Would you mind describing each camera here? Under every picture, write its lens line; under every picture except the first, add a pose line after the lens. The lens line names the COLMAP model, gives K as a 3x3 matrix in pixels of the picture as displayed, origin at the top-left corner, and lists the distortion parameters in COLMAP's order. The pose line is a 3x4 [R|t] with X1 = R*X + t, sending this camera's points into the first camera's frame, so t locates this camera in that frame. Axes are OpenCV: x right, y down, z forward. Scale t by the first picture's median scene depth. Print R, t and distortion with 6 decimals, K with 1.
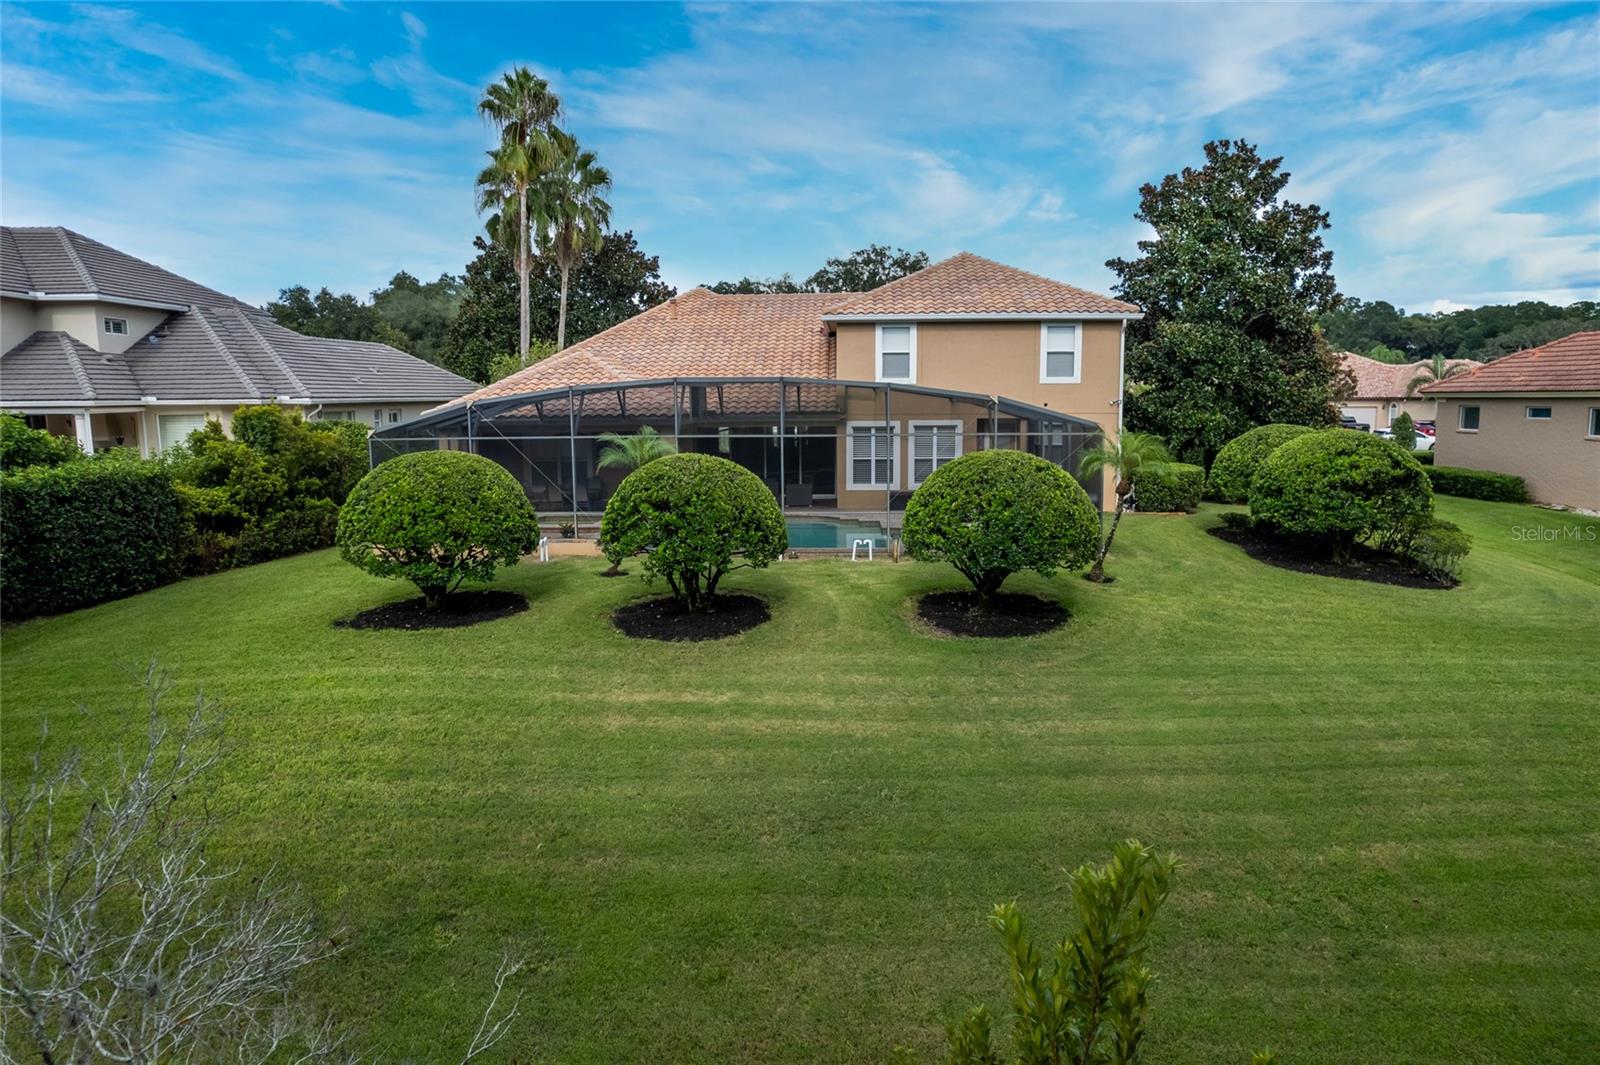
lens RADIAL K [[1011.6, 0, 804.3], [0, 1011.6, 491.0], [0, 0, 1]] dist [-0.072175, 0.035763]
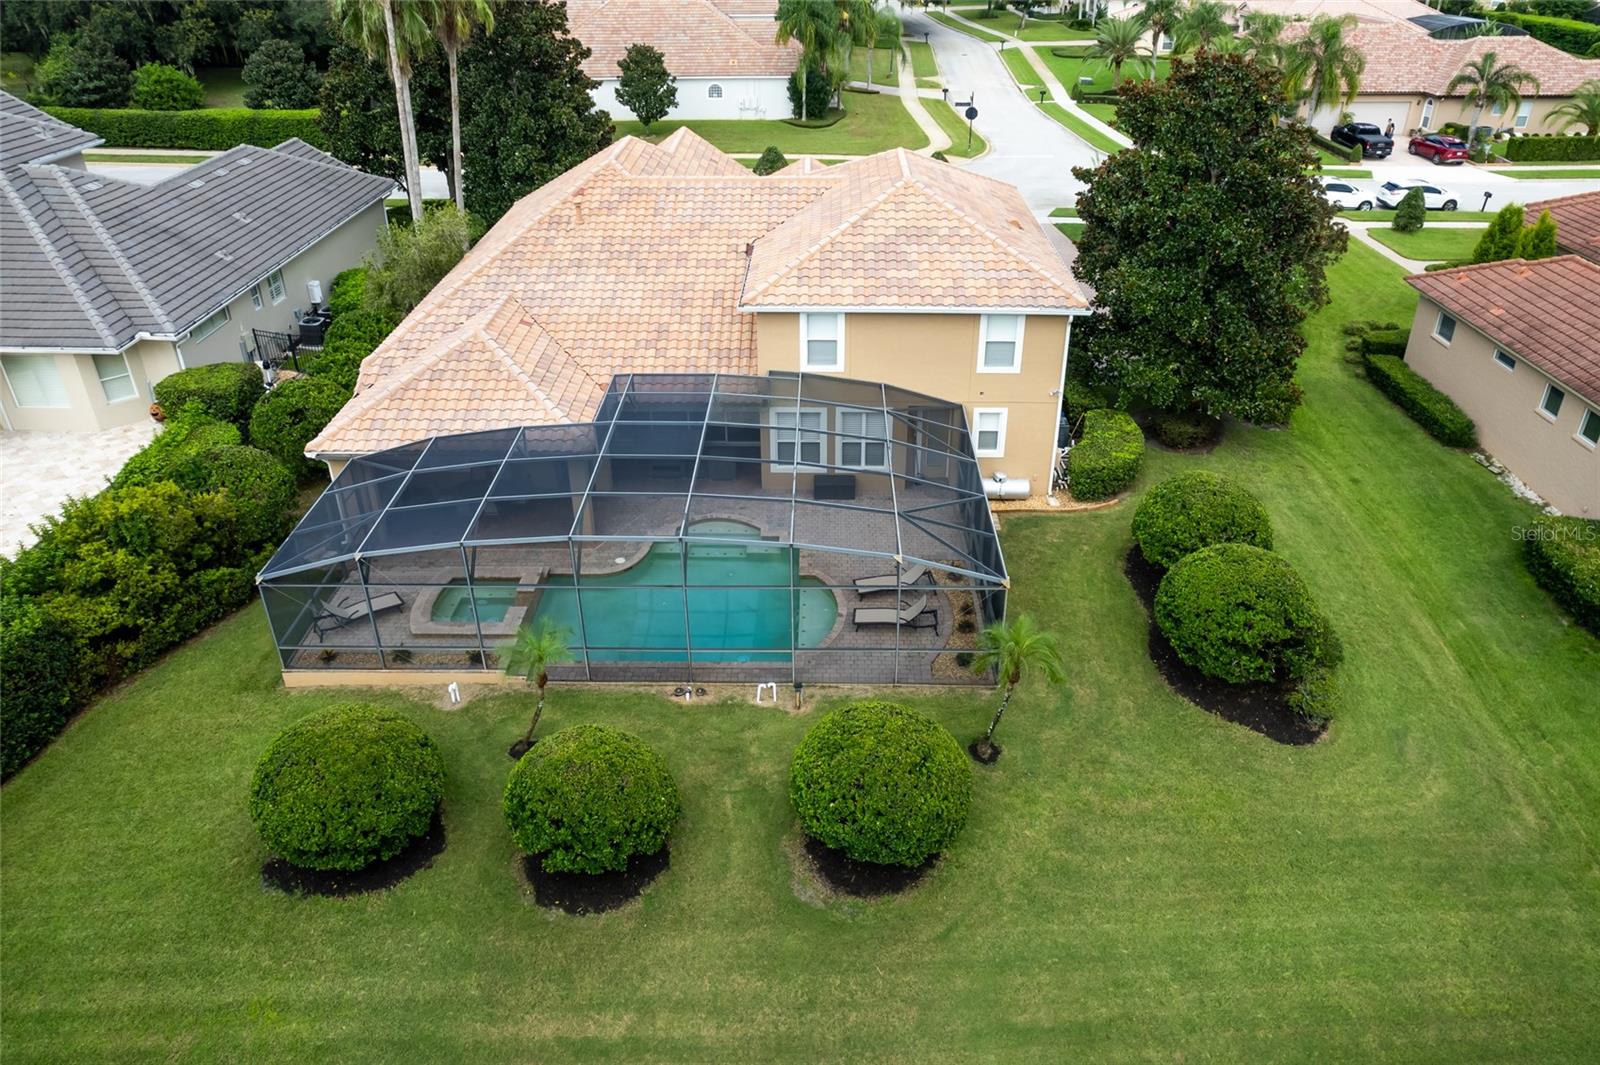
lens RADIAL K [[1117.3, 0, 839.7], [0, 1117.3, 461.3], [0, 0, 1]] dist [-0.067187, 0.049179]
pose [[0.998682, -0.013889, 0.049415, 0.069841], [-0.005254, 0.929984, 0.367562, -0.512716], [-0.051060, -0.367337, 0.928685, 0.023506]]
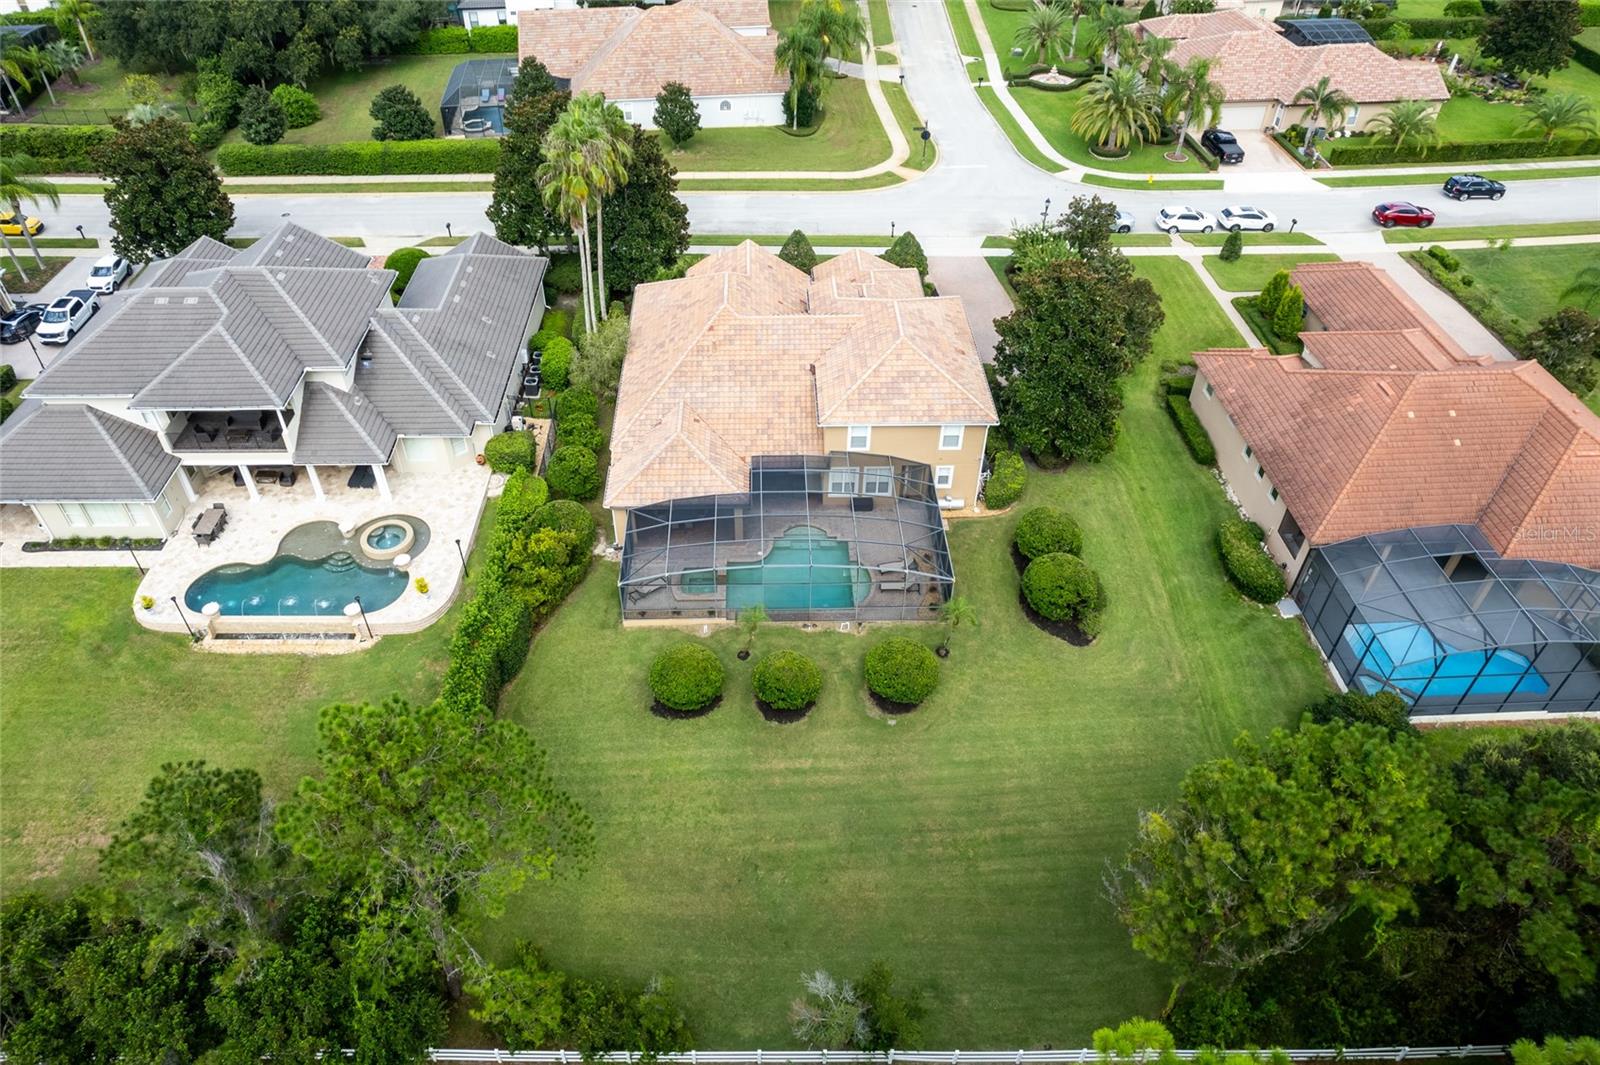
lens RADIAL K [[1040.6, 0, 800.0], [0, 1040.6, 532.5], [0, 0, 1]] dist [-0.054640, 0.001572]
pose [[0.997354, -0.035010, 0.063709, -0.167311], [-0.007627, 0.821156, 0.570653, -1.300699], [-0.072294, -0.569629, 0.818716, -0.719380]]
